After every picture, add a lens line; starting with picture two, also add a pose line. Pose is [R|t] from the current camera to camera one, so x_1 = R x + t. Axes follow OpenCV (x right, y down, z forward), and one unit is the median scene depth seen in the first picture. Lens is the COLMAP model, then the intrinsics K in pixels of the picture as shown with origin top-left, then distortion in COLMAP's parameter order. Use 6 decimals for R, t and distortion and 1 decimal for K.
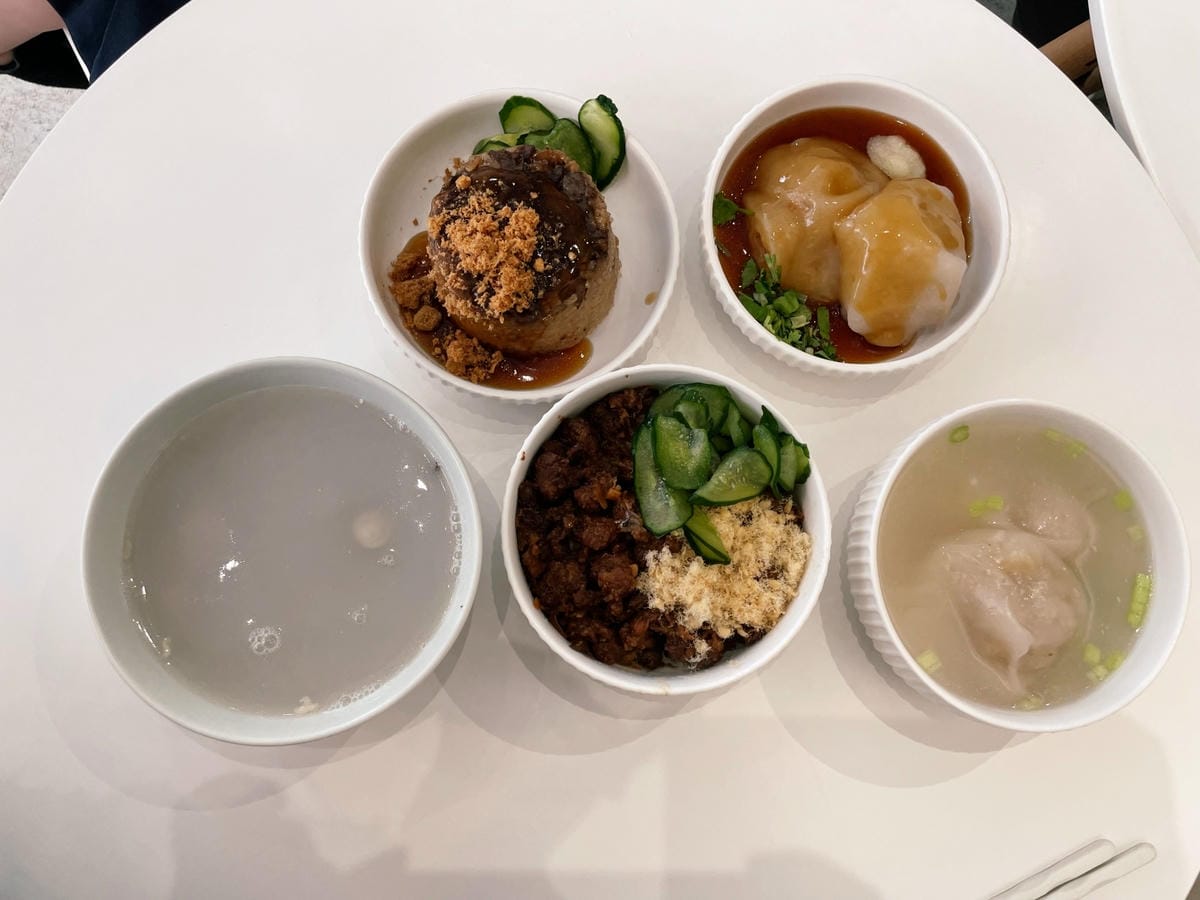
lens RADIAL K [[932.2, 0, 601.1], [0, 932.2, 449.6], [0, 0, 1]] dist [0.007226, -0.021551]
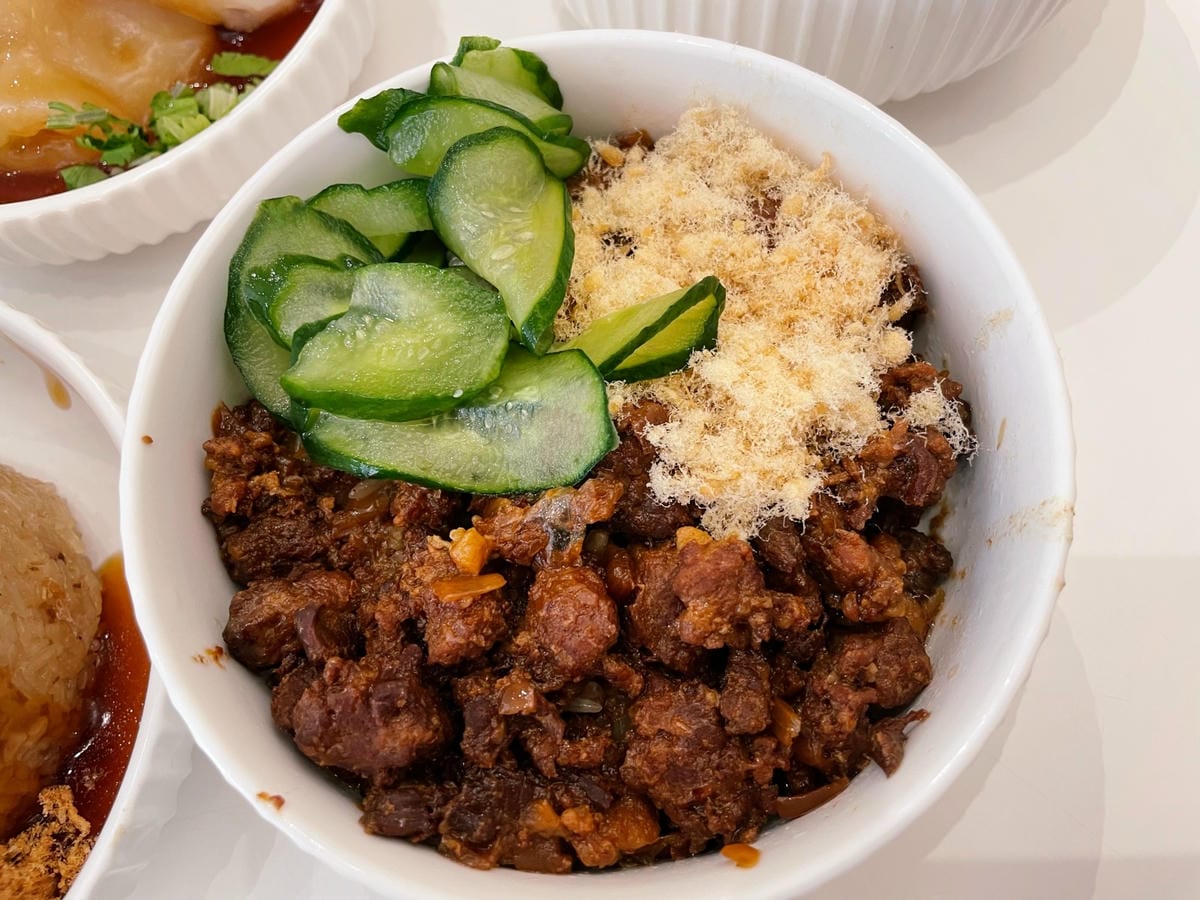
lens RADIAL K [[932.2, 0, 603.4], [0, 932.2, 446.4], [0, 0, 1]] dist [0.007226, -0.021551]
pose [[0.208784, -0.945692, 0.249151, -0.026337], [0.974175, 0.223510, 0.032027, 0.076635], [-0.085975, 0.236031, 0.967935, 0.651600]]
